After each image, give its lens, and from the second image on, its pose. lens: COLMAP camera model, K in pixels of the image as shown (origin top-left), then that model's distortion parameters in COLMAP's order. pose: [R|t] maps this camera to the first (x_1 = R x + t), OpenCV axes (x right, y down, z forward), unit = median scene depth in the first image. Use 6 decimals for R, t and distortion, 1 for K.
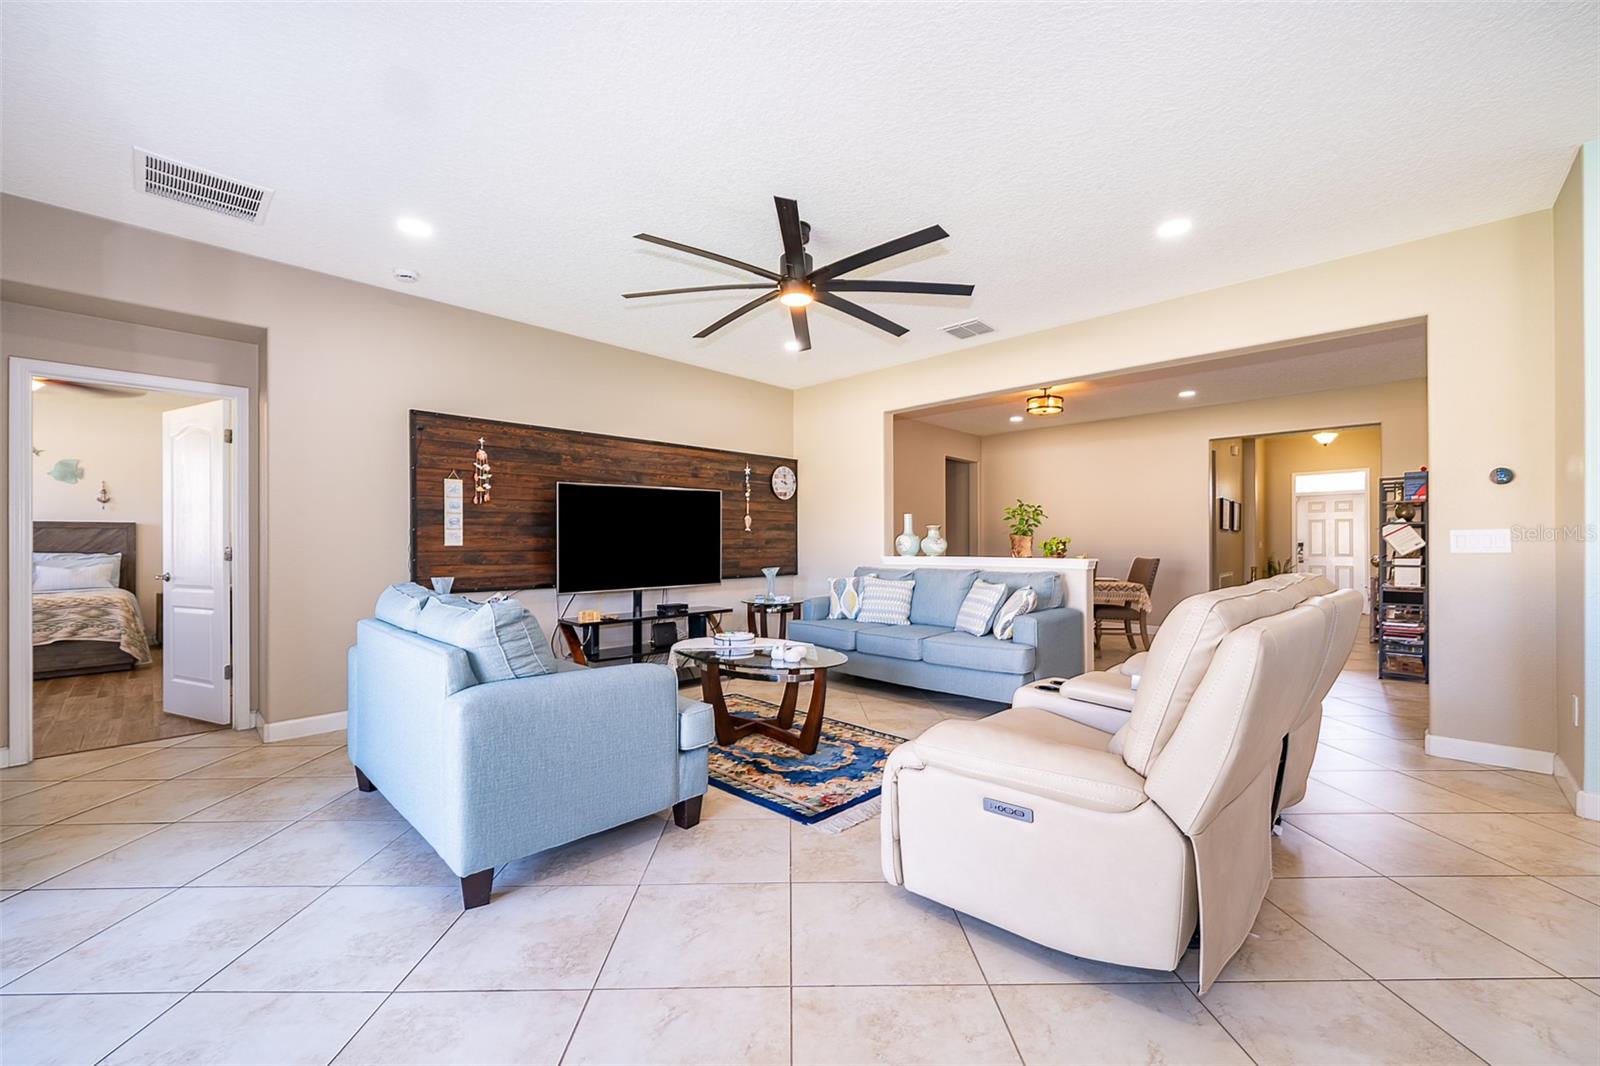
lens RADIAL K [[641.0, 0, 795.3], [0, 641.0, 531.0], [0, 0, 1]] dist [-0.001512, -0.000021]
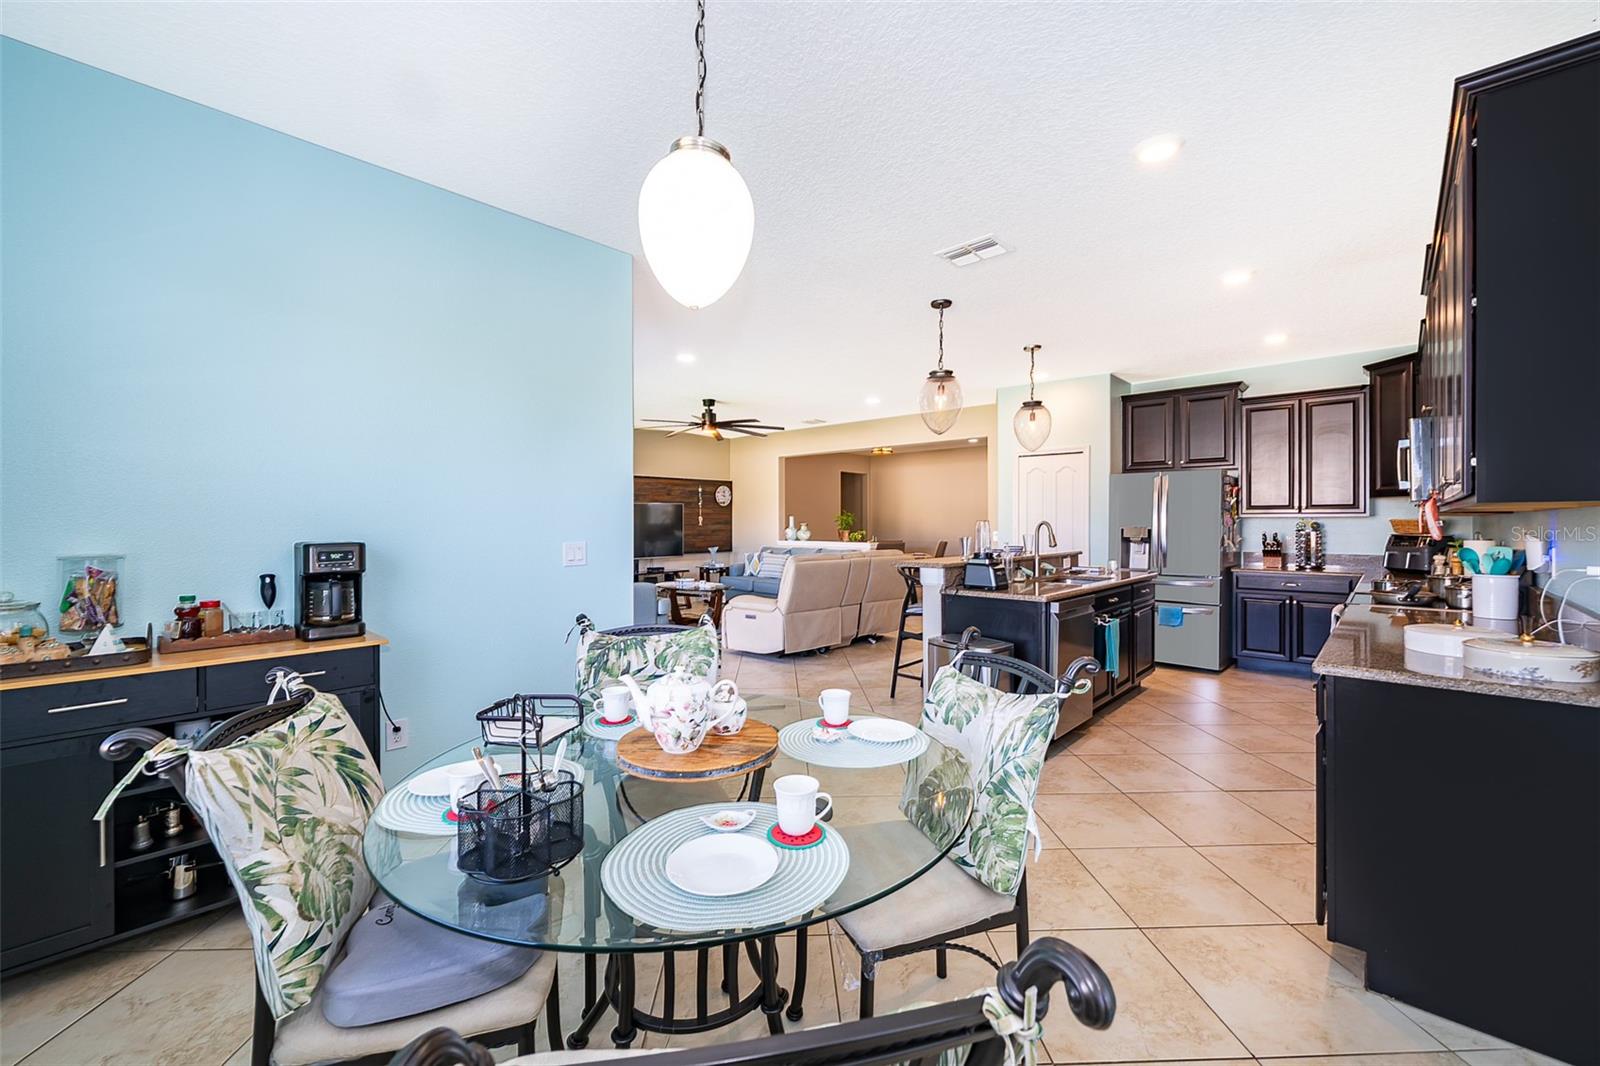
lens RADIAL K [[641.0, 0, 795.3], [0, 641.0, 531.0], [0, 0, 1]] dist [-0.001512, -0.000021]
pose [[0.999677, 0.003347, 0.025198, 0.151554], [-0.004130, 0.999509, 0.031070, -0.044003], [-0.025082, -0.031164, 0.999200, -0.789348]]
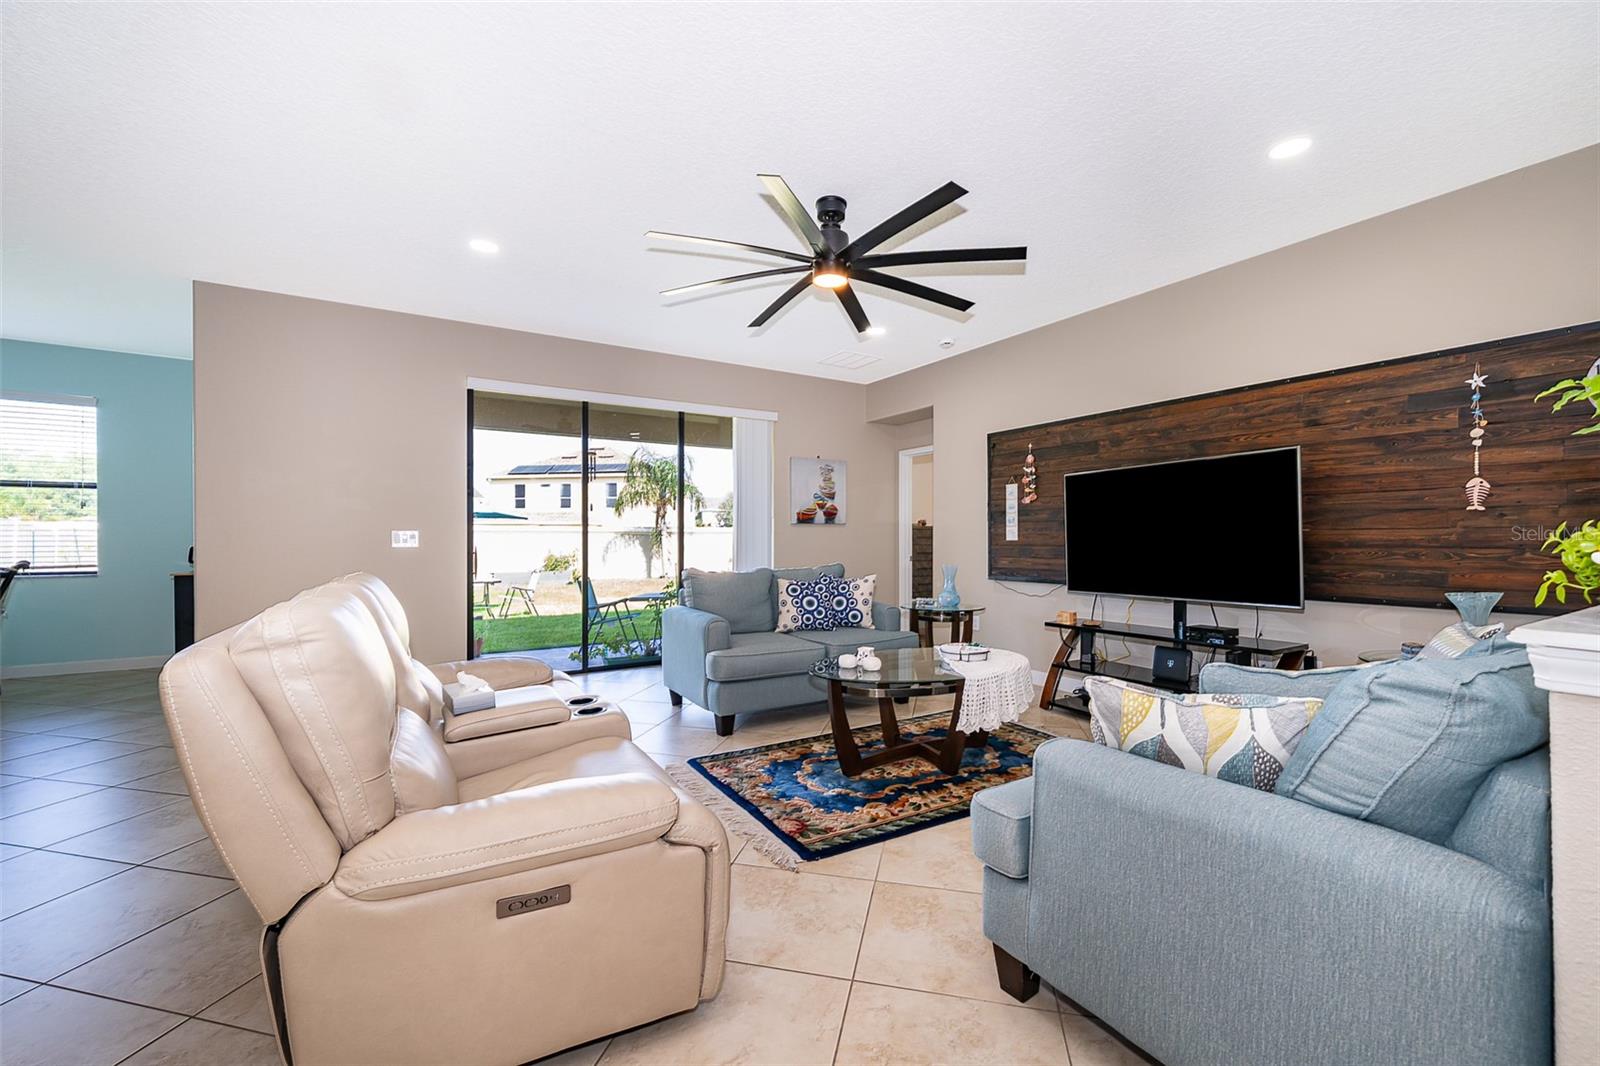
lens RADIAL K [[664.1, 0, 804.5], [0, 664.1, 538.7], [0, 0, 1]] dist [-0.002185, -0.000136]
pose [[-0.245684, -0.000473, -0.969350, 0.579553], [0.021762, 0.999745, -0.006003, 0.014283], [0.969106, -0.022570, -0.245611, 0.728321]]
